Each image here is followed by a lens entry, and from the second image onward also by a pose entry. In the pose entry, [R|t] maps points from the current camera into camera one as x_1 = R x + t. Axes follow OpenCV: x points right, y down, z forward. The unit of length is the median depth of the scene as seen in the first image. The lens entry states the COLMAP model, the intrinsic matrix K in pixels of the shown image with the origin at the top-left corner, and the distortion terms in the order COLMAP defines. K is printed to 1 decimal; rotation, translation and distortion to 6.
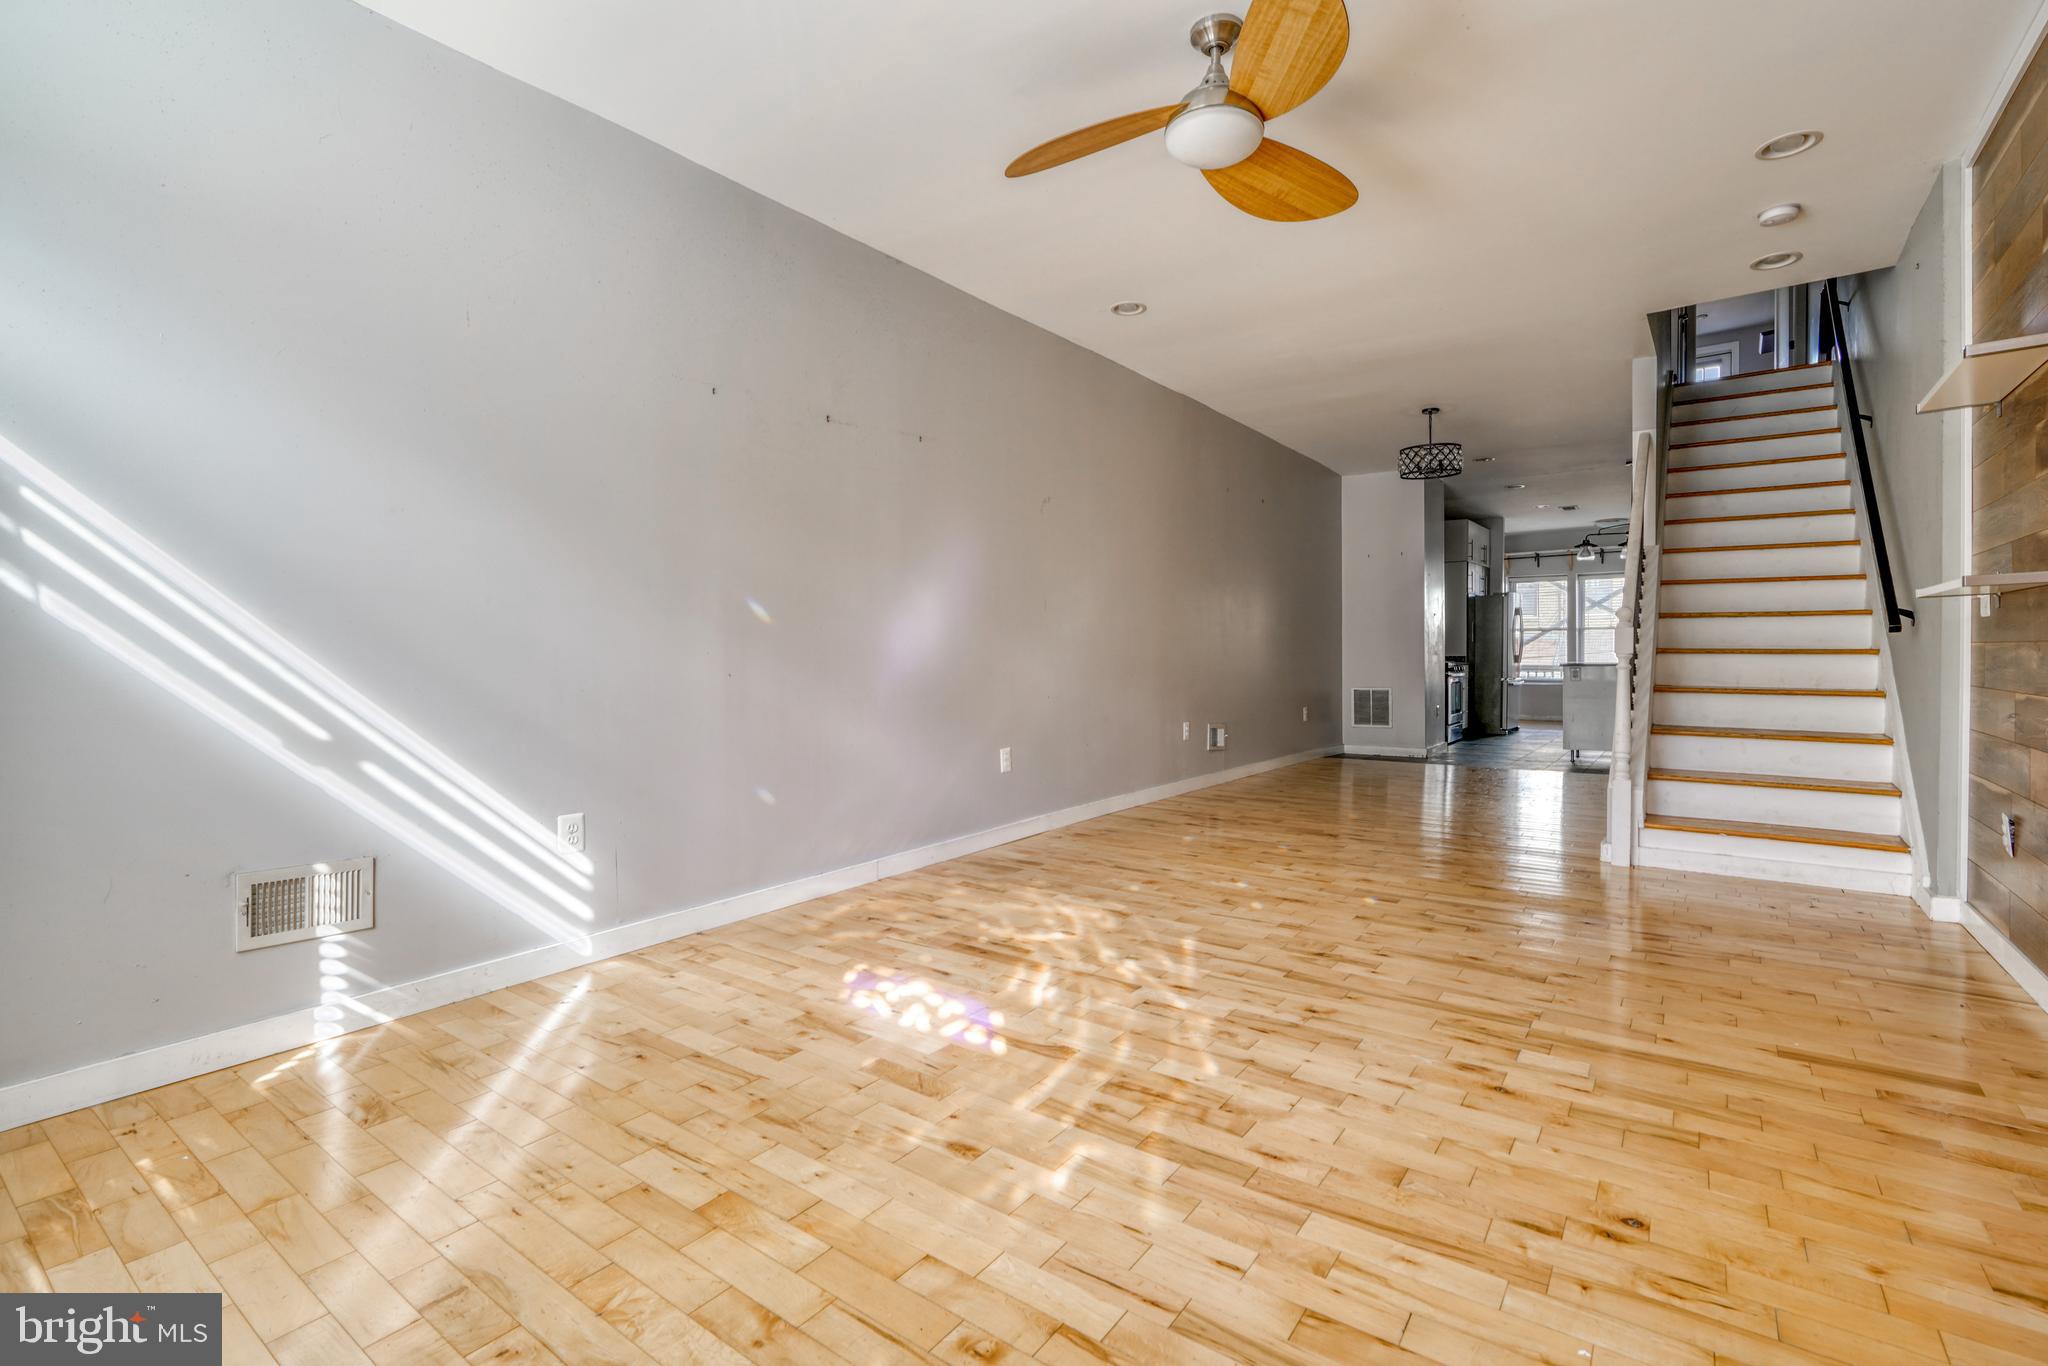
lens RADIAL K [[923.8, 0, 1018.8], [0, 923.8, 675.2], [0, 0, 1]] dist [-0.017682, 0.003310]
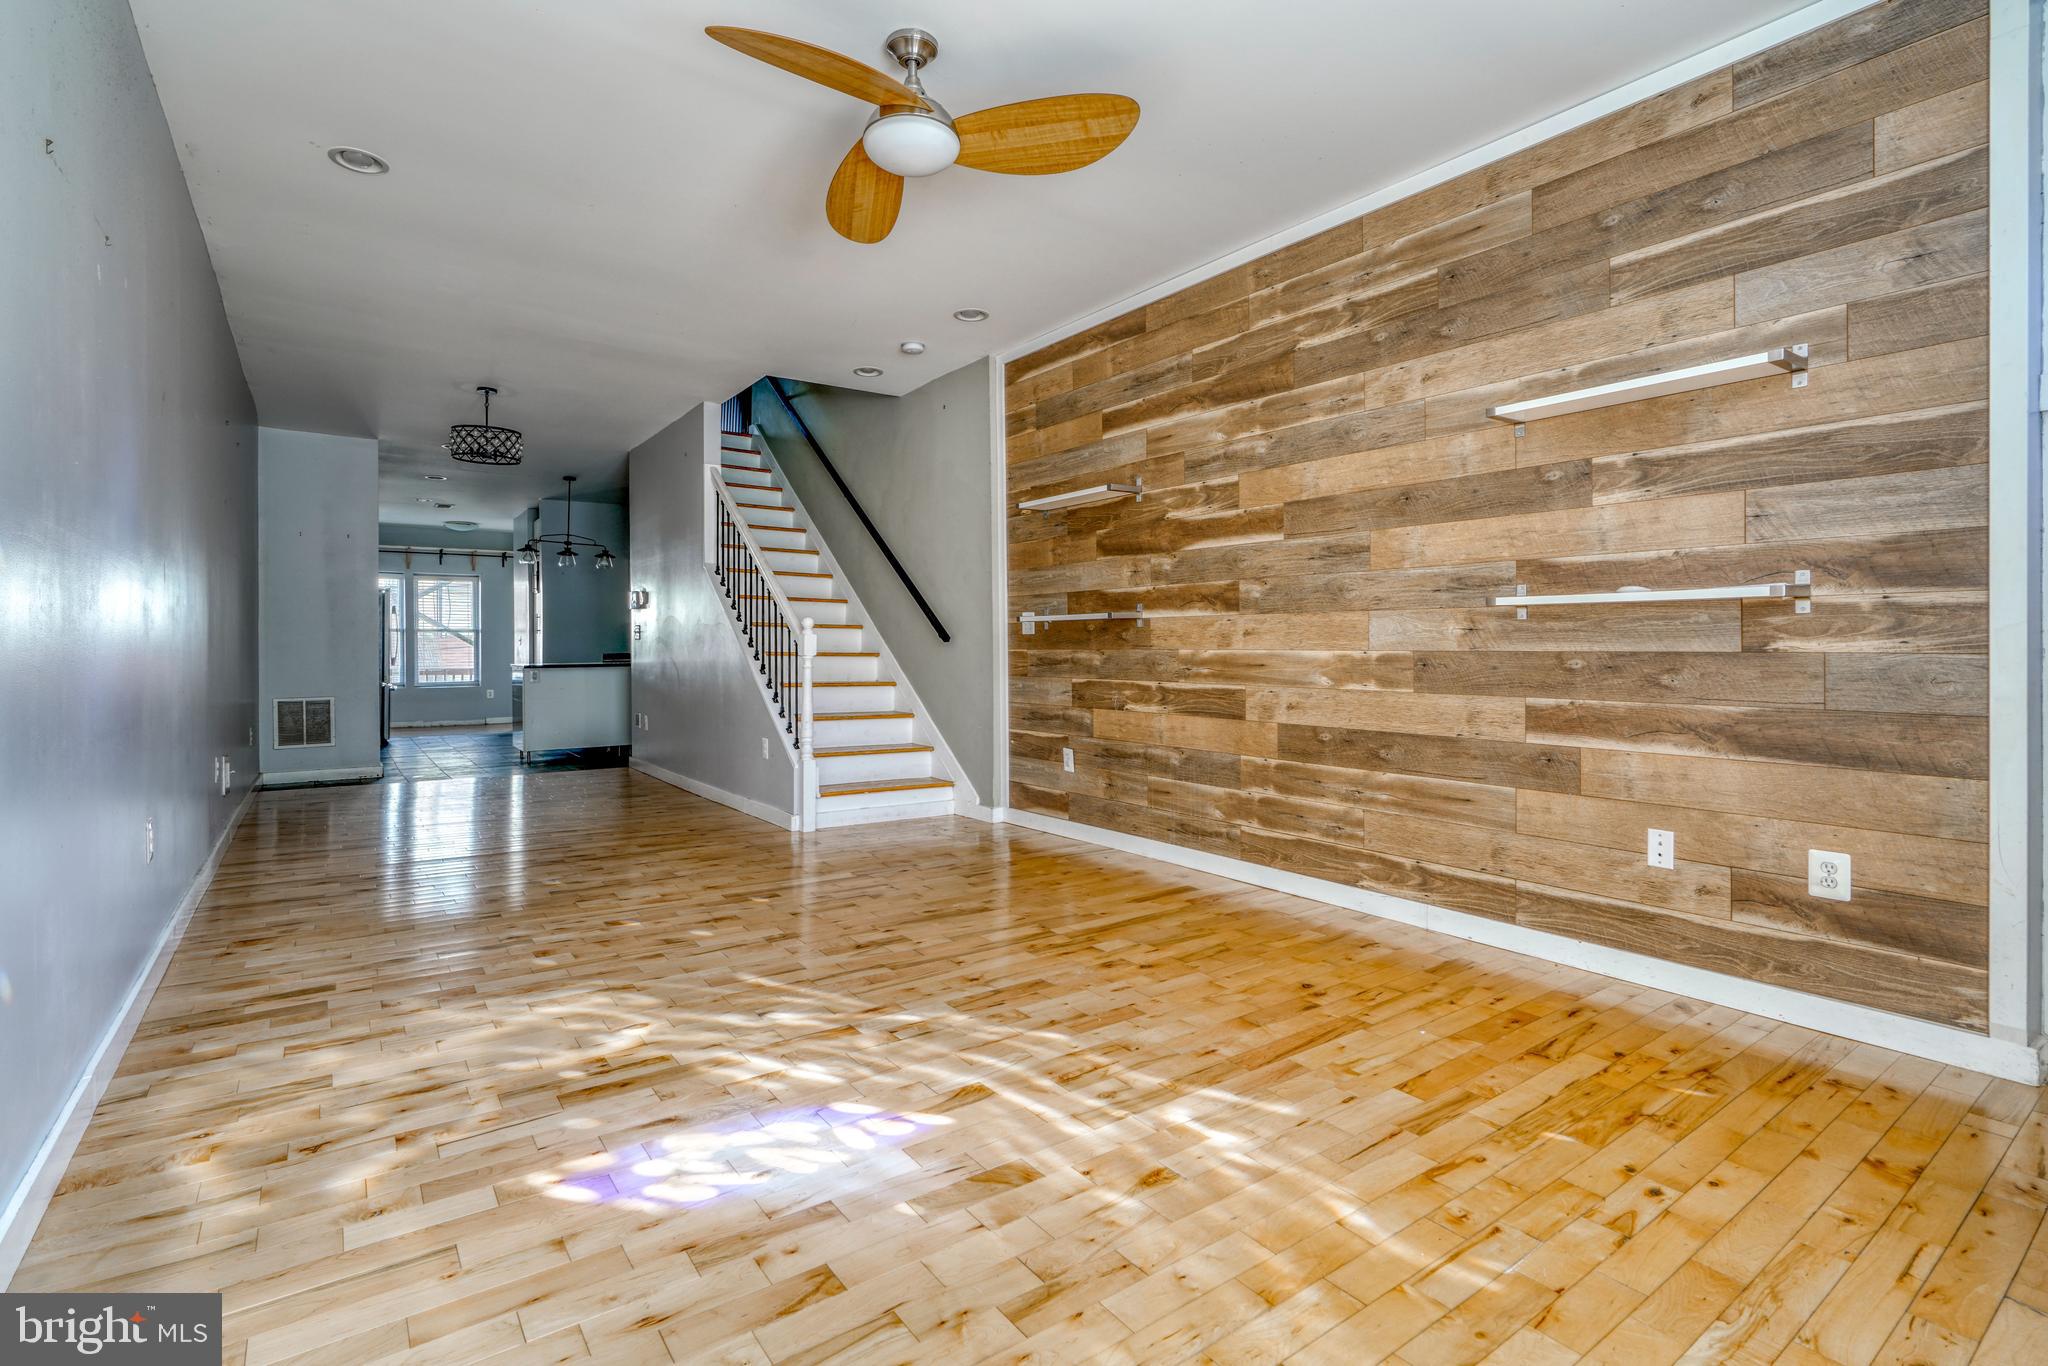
lens RADIAL K [[923.8, 0, 1013.9], [0, 923.8, 663.6], [0, 0, 1]] dist [-0.017682, 0.003310]
pose [[0.329524, -0.005531, 0.944131, -0.706160], [0.020844, 0.999782, -0.001418, -0.014388], [-0.943917, 0.020146, 0.329567, 0.569081]]
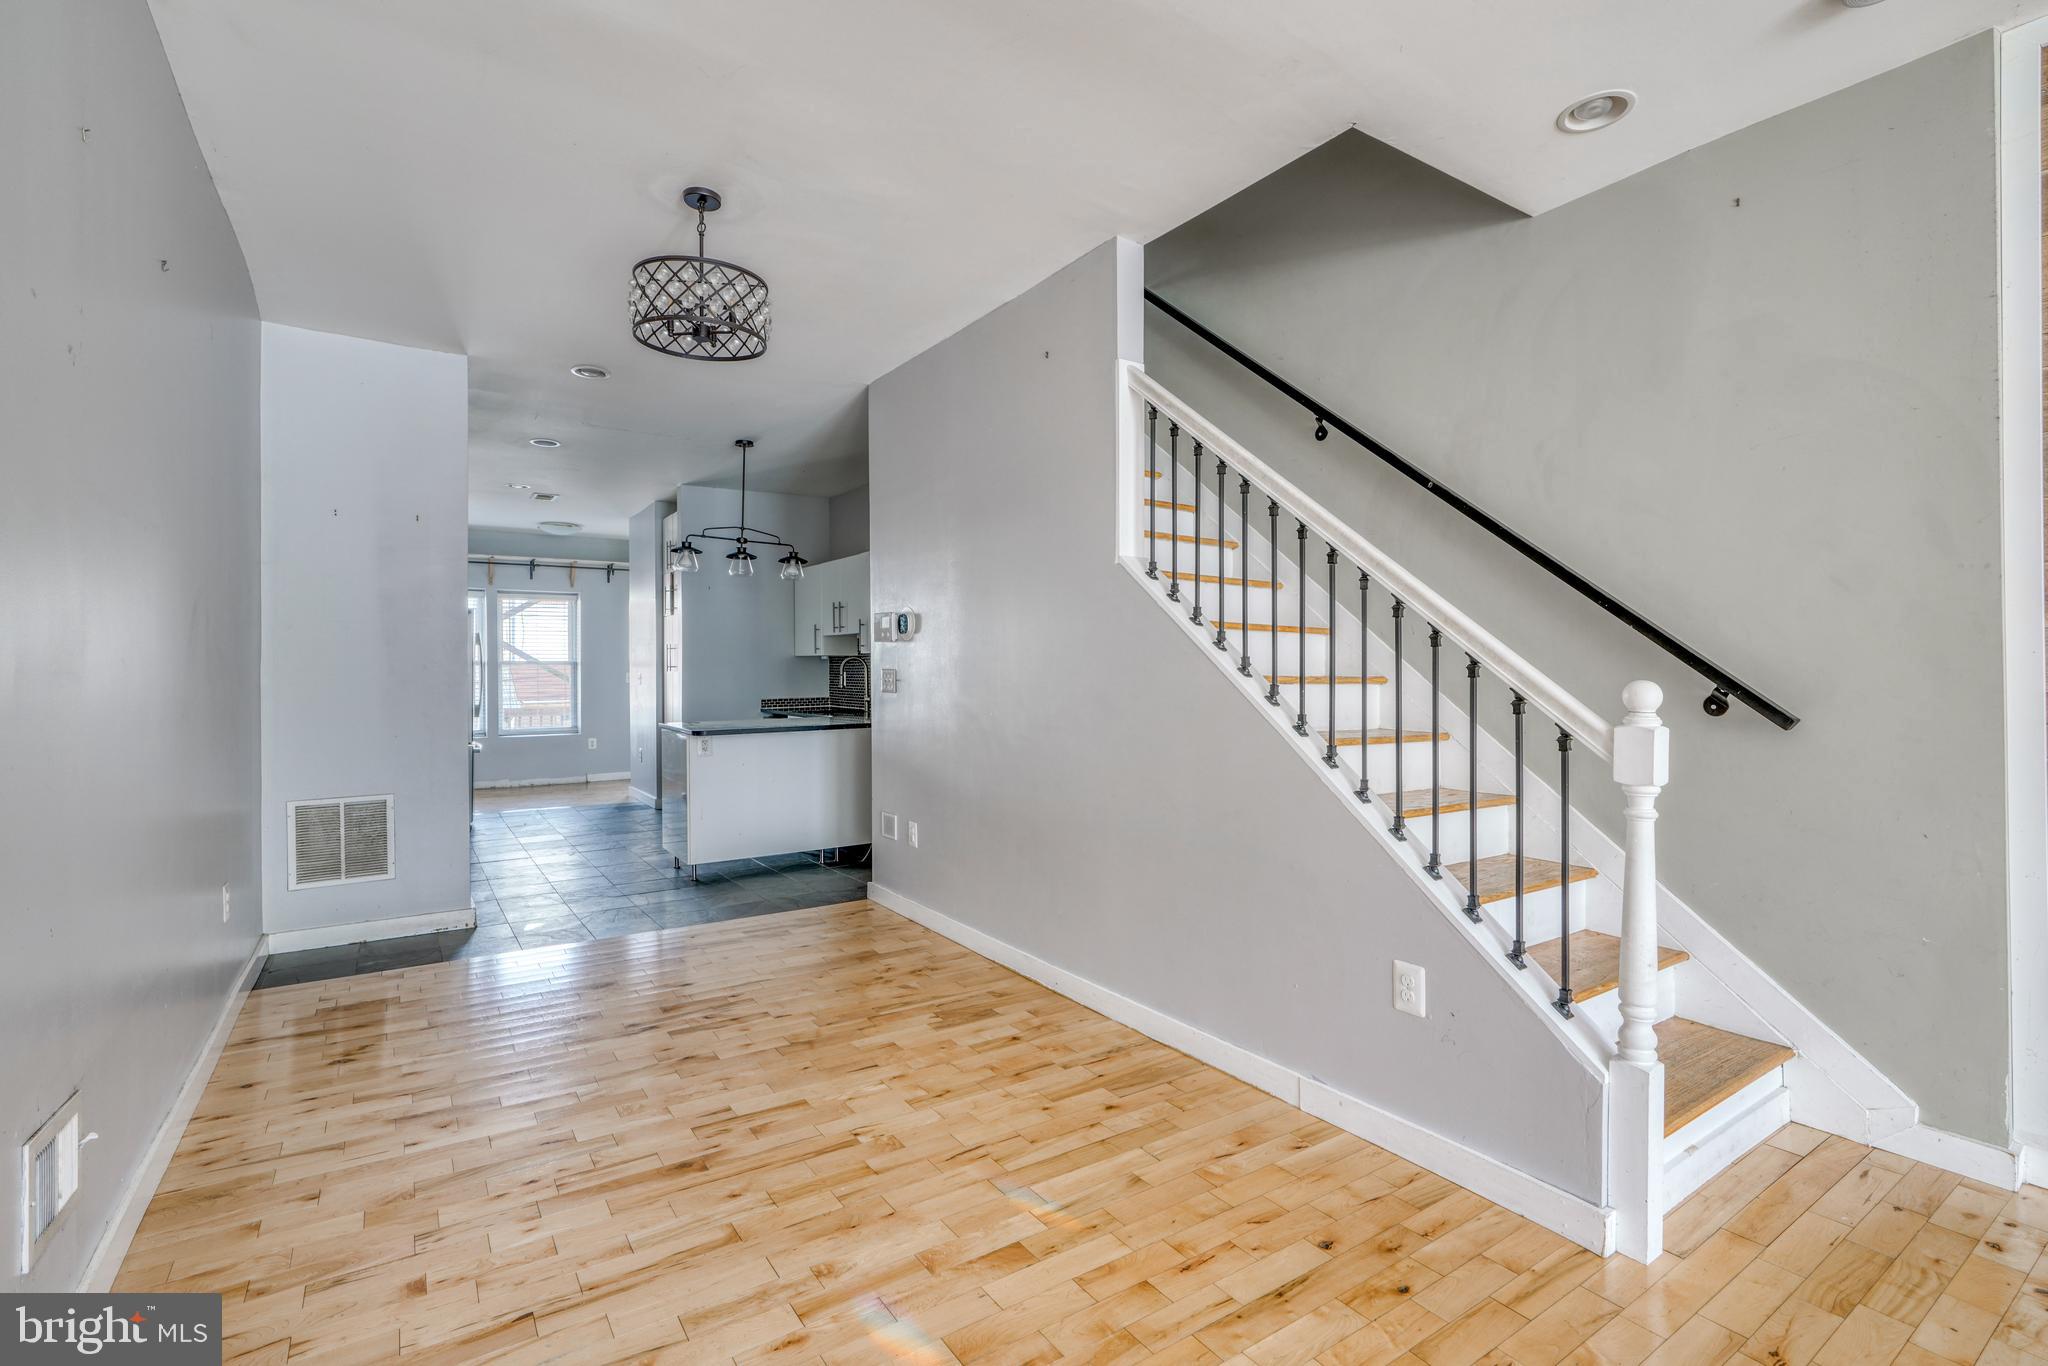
lens RADIAL K [[923.8, 0, 1042.5], [0, 923.8, 684.1], [0, 0, 1]] dist [-0.017682, 0.003310]
pose [[0.354222, -0.002450, 0.935158, 0.291405], [0.019718, 0.999794, -0.004850, -0.144893], [-0.934954, 0.020157, 0.354197, 2.020302]]
